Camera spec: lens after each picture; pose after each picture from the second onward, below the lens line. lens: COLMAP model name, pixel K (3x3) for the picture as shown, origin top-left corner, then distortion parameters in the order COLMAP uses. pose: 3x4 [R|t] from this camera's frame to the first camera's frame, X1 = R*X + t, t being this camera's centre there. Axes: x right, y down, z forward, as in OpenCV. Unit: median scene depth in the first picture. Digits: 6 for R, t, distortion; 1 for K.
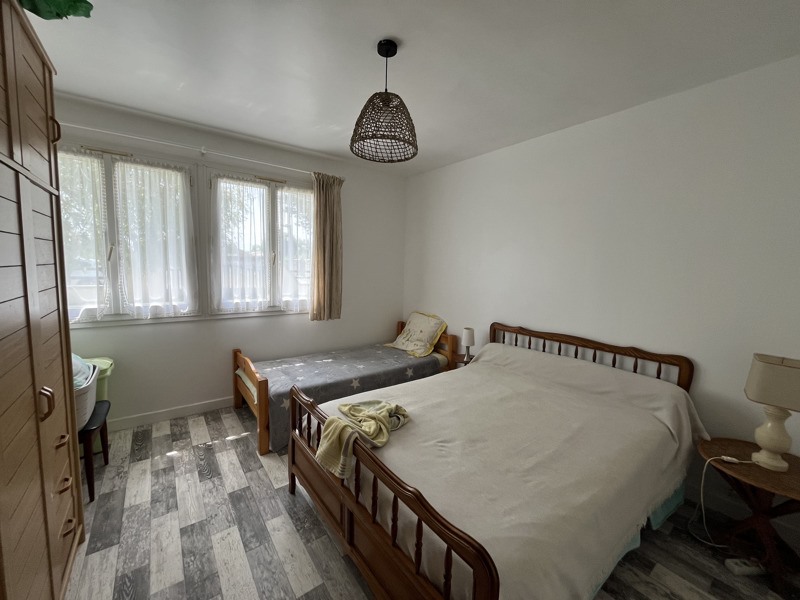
lens RADIAL K [[323.5, 0, 400.0], [0, 323.5, 297.9], [0, 0, 1]] dist [0.000703, -0.000045]
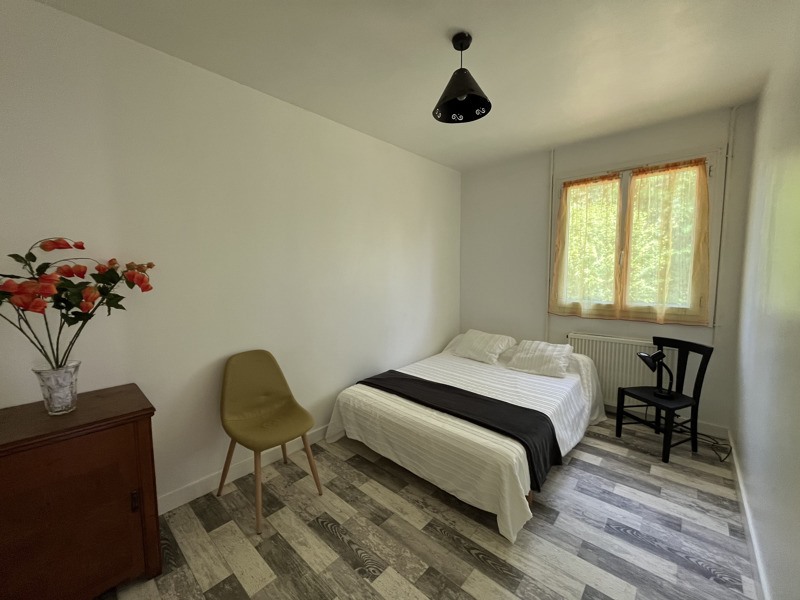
lens RADIAL K [[323.5, 0, 400.5], [0, 323.5, 297.5], [0, 0, 1]] dist [0.000703, -0.000045]
pose [[-0.980569, -0.006629, -0.196061, -0.648038], [-0.043329, 0.982065, 0.183498, -0.178158], [0.191329, 0.188427, -0.963270, 1.797515]]
